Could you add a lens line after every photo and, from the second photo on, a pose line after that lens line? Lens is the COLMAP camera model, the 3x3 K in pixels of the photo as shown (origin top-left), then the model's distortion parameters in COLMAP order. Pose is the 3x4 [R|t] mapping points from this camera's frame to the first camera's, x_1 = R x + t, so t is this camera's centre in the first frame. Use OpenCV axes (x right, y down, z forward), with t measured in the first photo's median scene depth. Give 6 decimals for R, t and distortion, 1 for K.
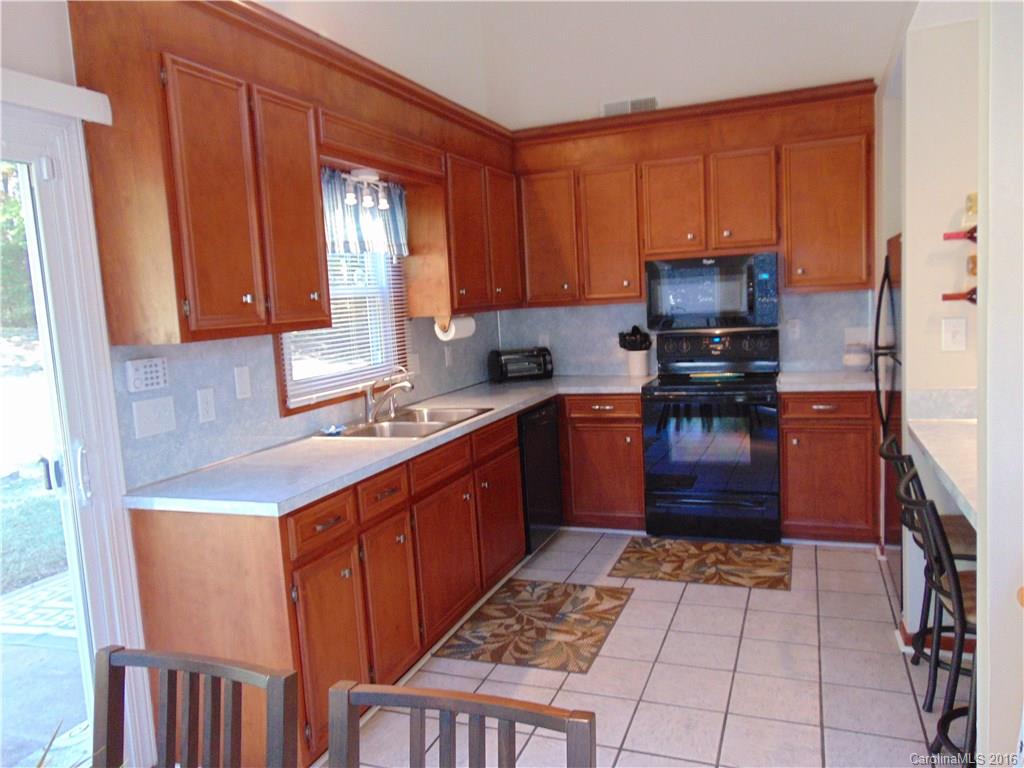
lens RADIAL K [[764.3, 0, 512.0], [0, 764.3, 384.0], [0, 0, 1]] dist [-0.033586, 0.064594]
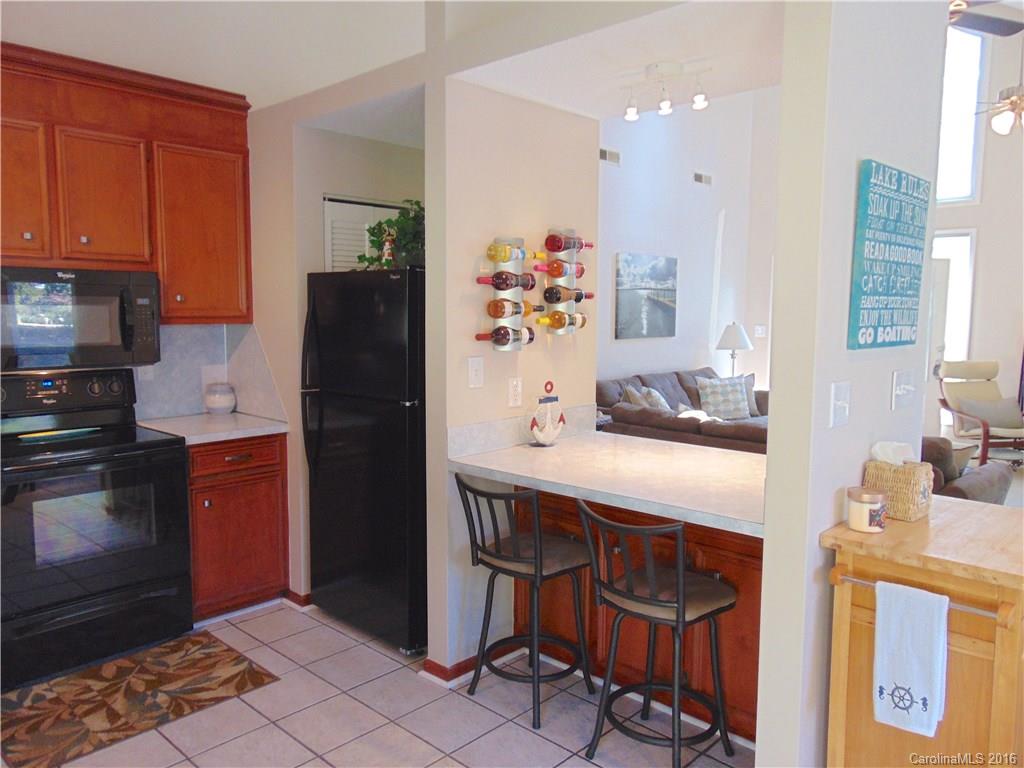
lens RADIAL K [[764.3, 0, 512.0], [0, 764.3, 384.0], [0, 0, 1]] dist [-0.033586, 0.064594]
pose [[0.378764, -0.033077, 0.924902, -0.264787], [0.073003, 0.997315, 0.005771, -0.034456], [-0.922609, 0.065335, 0.380162, 0.370916]]
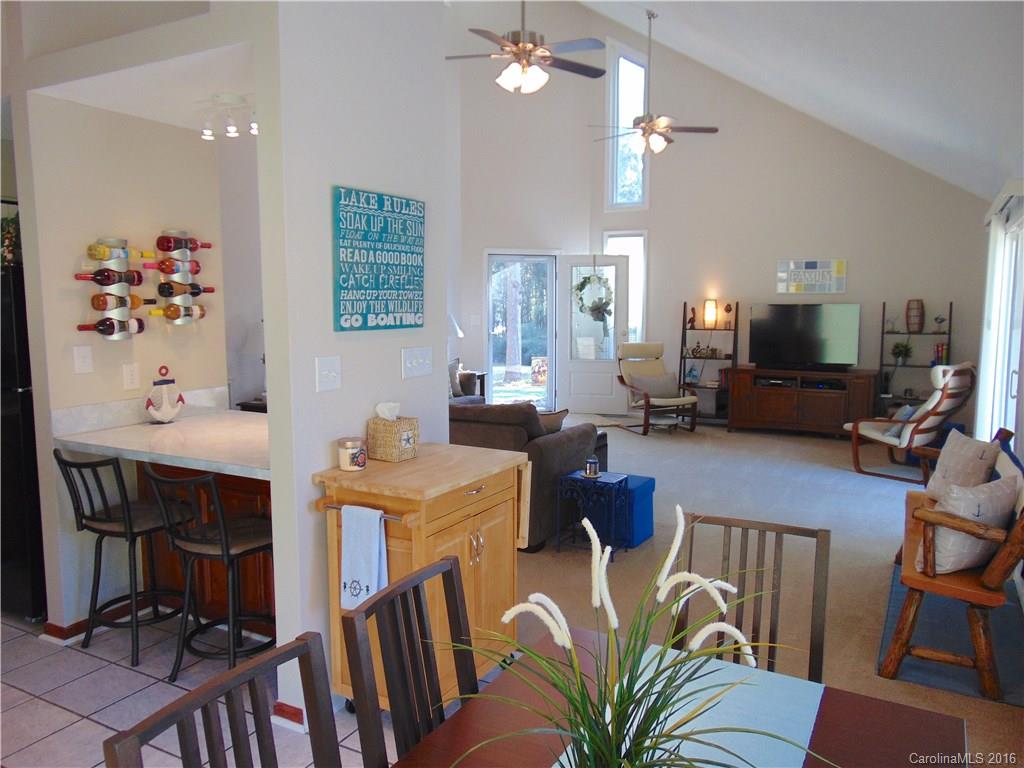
lens RADIAL K [[764.3, 0, 512.0], [0, 764.3, 384.0], [0, 0, 1]] dist [-0.033586, 0.064594]
pose [[0.134544, -0.052313, 0.989526, -0.343018], [0.099893, 0.994234, 0.038980, -0.004175], [-0.985860, 0.093602, 0.138993, 0.122378]]
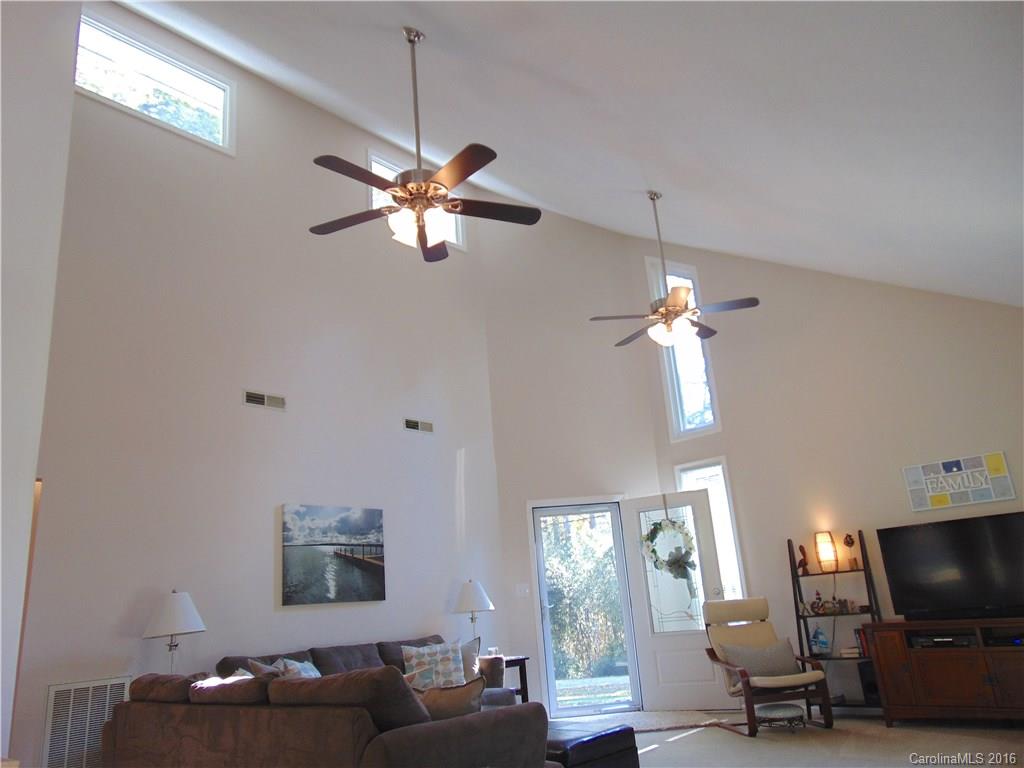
lens RADIAL K [[764.3, 0, 512.0], [0, 764.3, 384.0], [0, 0, 1]] dist [-0.033586, 0.064594]
pose [[0.361268, 0.300896, 0.882580, 0.148250], [0.158066, 0.913045, -0.375984, 0.110918], [-0.918967, 0.275337, 0.282293, -0.090182]]
